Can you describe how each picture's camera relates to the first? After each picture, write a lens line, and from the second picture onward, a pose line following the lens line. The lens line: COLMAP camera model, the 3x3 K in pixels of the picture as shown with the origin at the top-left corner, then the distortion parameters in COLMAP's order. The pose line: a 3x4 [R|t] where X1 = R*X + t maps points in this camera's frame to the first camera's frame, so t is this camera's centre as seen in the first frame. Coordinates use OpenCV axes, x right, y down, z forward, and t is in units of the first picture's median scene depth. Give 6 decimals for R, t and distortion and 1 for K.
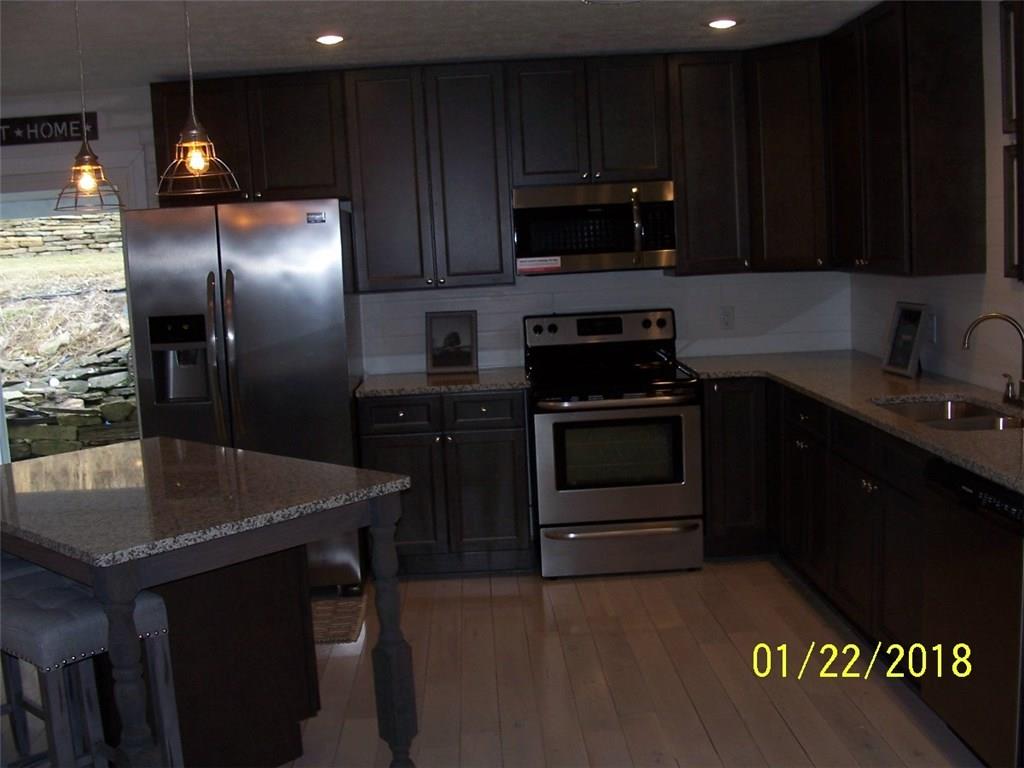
lens RADIAL K [[1073.3, 0, 512.3], [0, 1073.3, 378.9], [0, 0, 1]] dist [-0.115355, 0.000000]
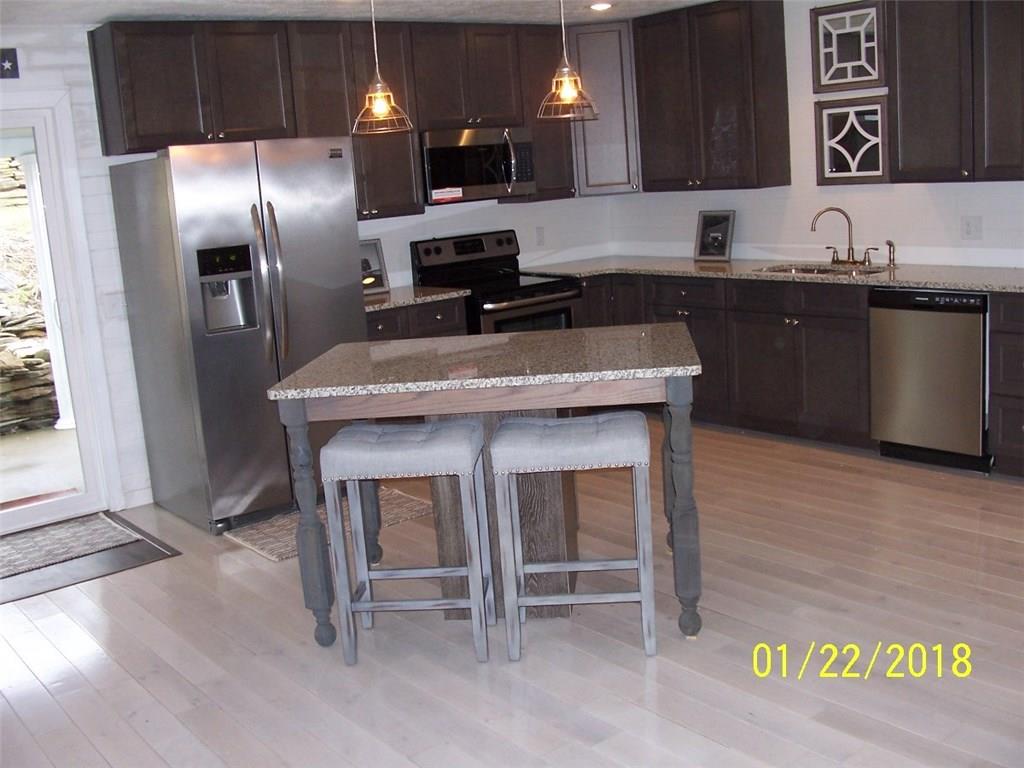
lens RADIAL K [[1073.3, 0, 514.0], [0, 1073.3, 384.1], [0, 0, 1]] dist [-0.115355, 0.000000]
pose [[0.798887, -0.127701, 0.587769, -0.648713], [0.109573, 0.991749, 0.066542, 0.032071], [-0.591416, 0.011244, 0.806288, -0.008224]]
